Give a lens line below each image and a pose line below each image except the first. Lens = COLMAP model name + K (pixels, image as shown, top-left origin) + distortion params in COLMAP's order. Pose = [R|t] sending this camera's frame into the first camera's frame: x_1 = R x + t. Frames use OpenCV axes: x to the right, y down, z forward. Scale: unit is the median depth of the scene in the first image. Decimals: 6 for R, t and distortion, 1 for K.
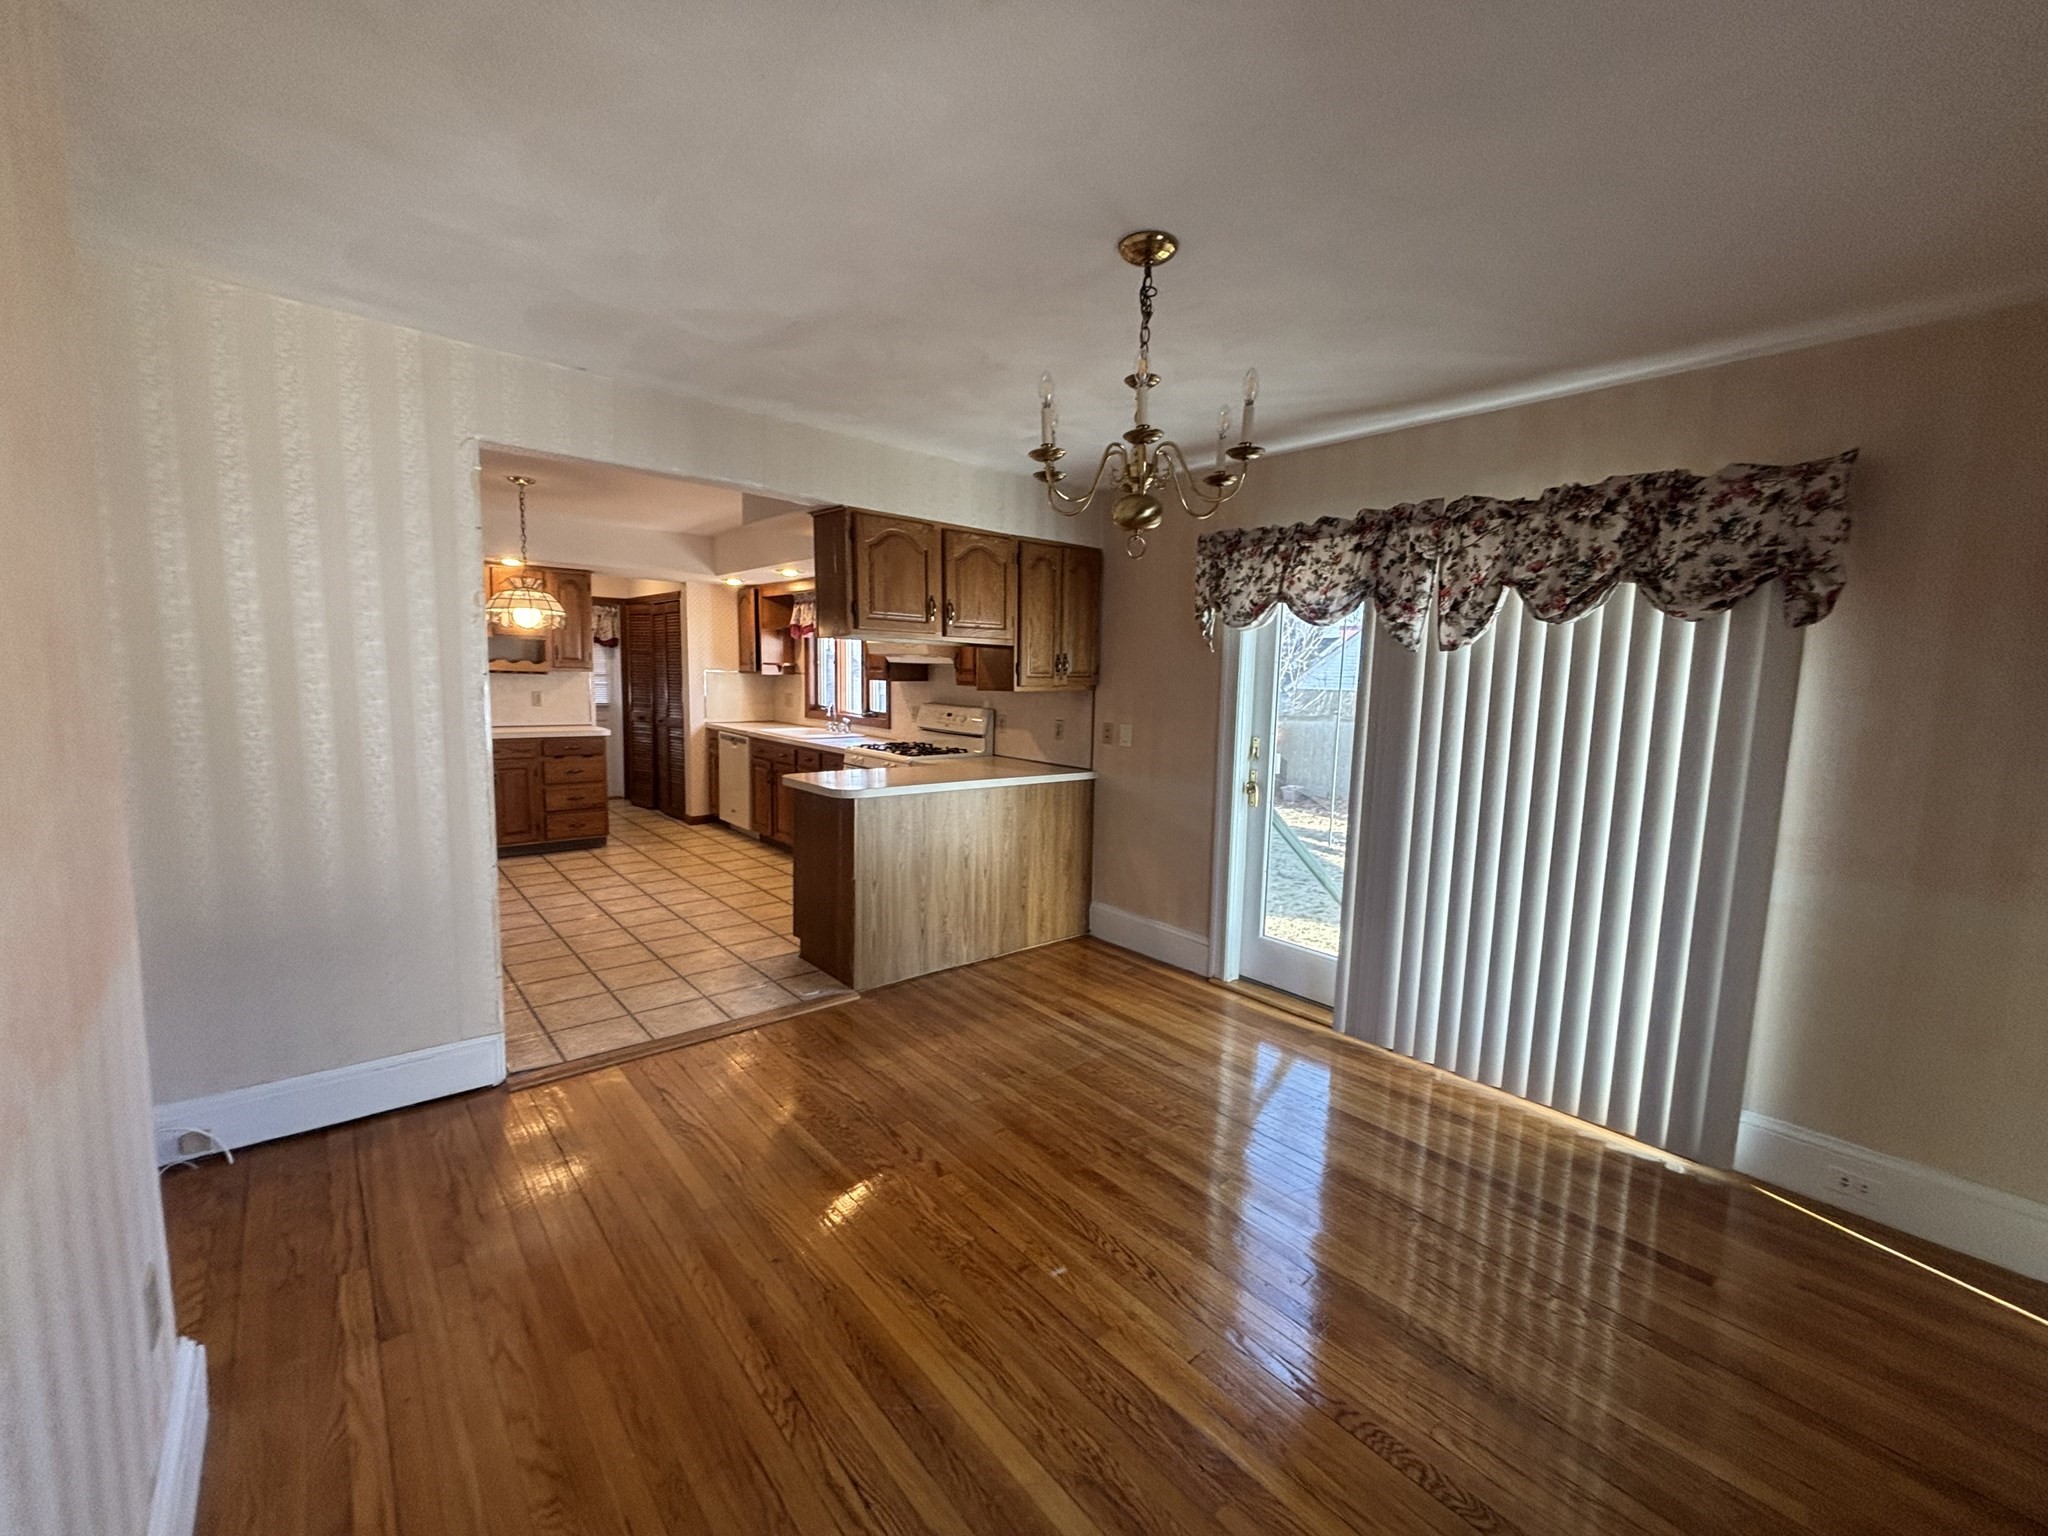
lens RADIAL K [[828.2, 0, 1024.5], [0, 828.2, 762.9], [0, 0, 1]] dist [-0.000092, -0.000020]
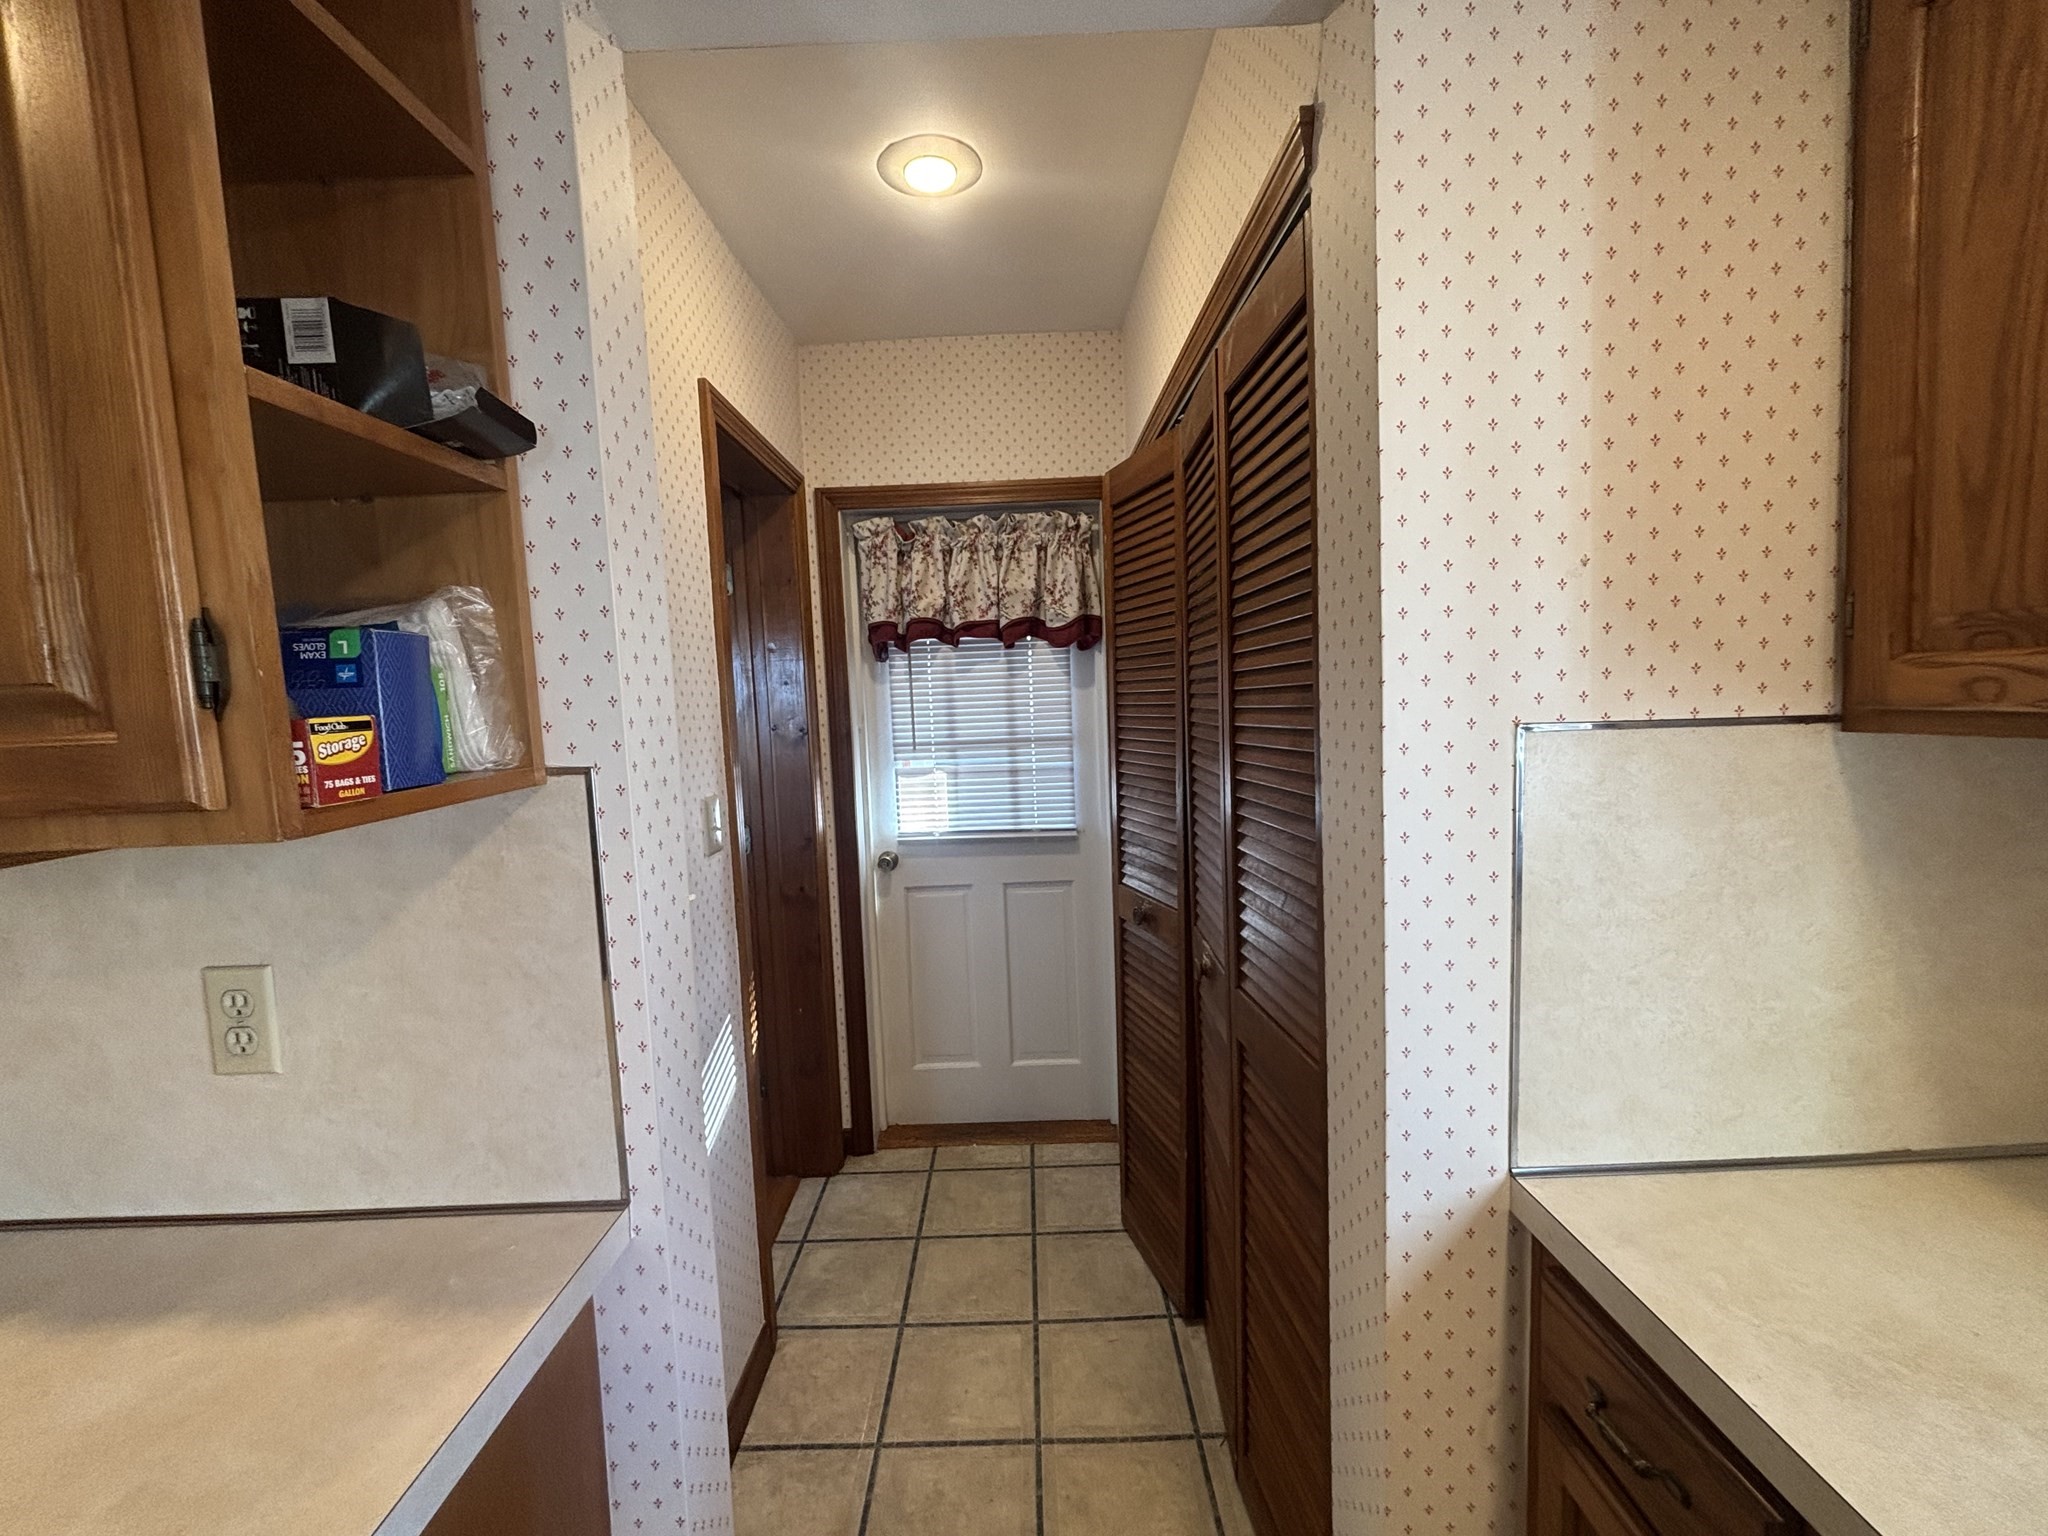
lens RADIAL K [[828.2, 0, 1021.0], [0, 828.2, 766.0], [0, 0, 1]] dist [-0.000092, -0.000020]
pose [[0.754031, -0.004392, -0.656824, -0.316100], [-0.013699, 0.999655, -0.022411, -0.089208], [0.656696, 0.025897, 0.753711, 0.758320]]
